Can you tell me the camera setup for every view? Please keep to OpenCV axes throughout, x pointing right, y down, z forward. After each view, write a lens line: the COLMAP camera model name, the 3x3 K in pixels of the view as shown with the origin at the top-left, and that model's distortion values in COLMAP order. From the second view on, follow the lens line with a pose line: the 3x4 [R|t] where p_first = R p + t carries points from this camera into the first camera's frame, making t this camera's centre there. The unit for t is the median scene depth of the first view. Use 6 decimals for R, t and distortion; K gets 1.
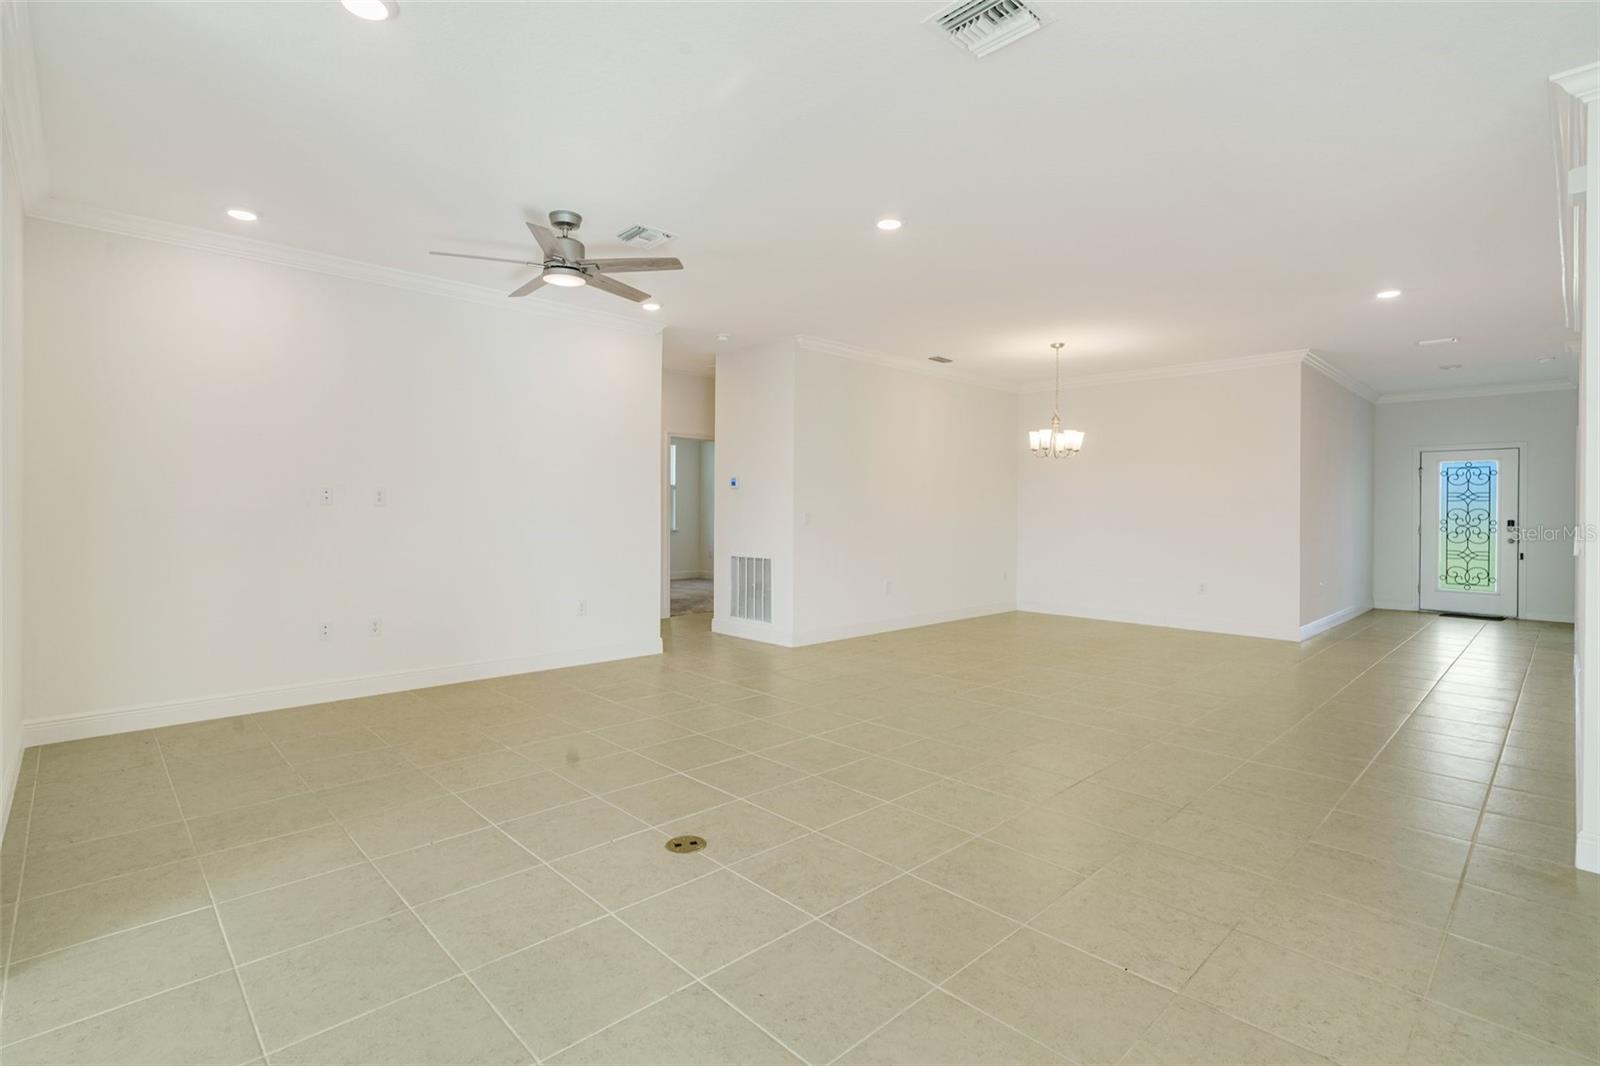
lens RADIAL K [[760.3, 0, 795.8], [0, 760.3, 509.5], [0, 0, 1]] dist [0.001585, -0.000164]
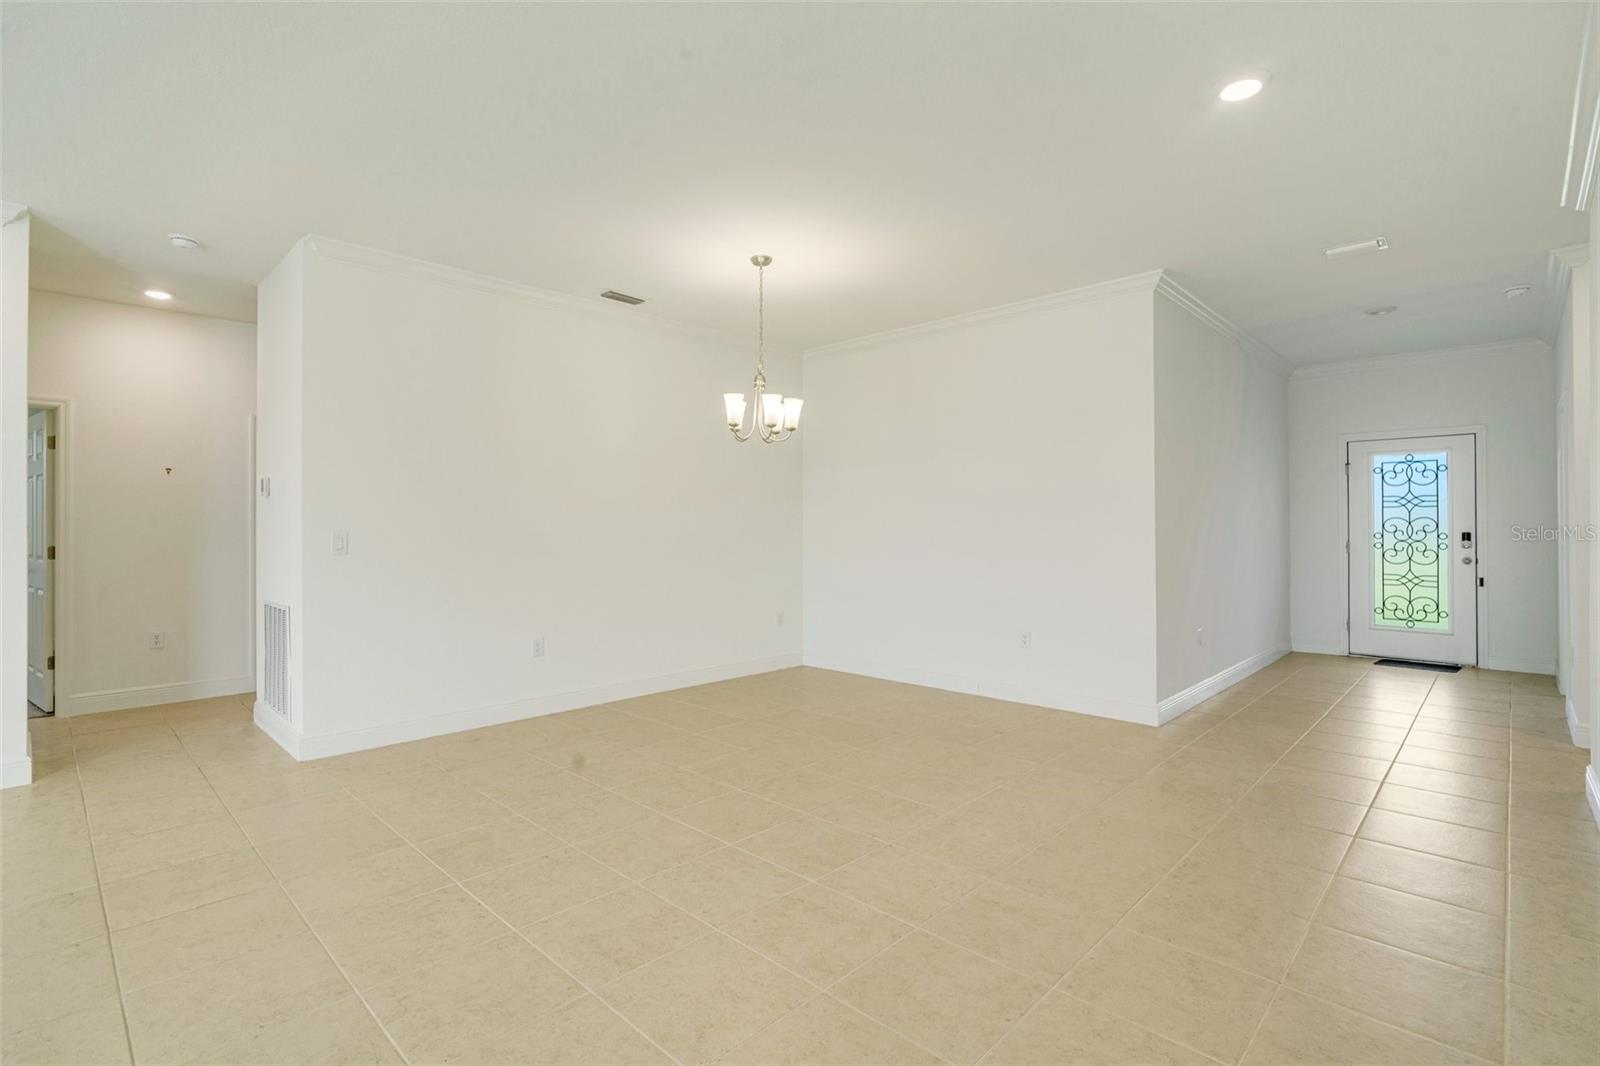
lens RADIAL K [[743.2, 0, 800.1], [0, 743.2, 521.7], [0, 0, 1]] dist [-0.006391, -0.000279]
pose [[0.999485, -0.010639, 0.030269, 0.273450], [0.010882, 0.999910, -0.007847, 0.002323], [-0.030183, 0.008172, 0.999511, 0.304099]]
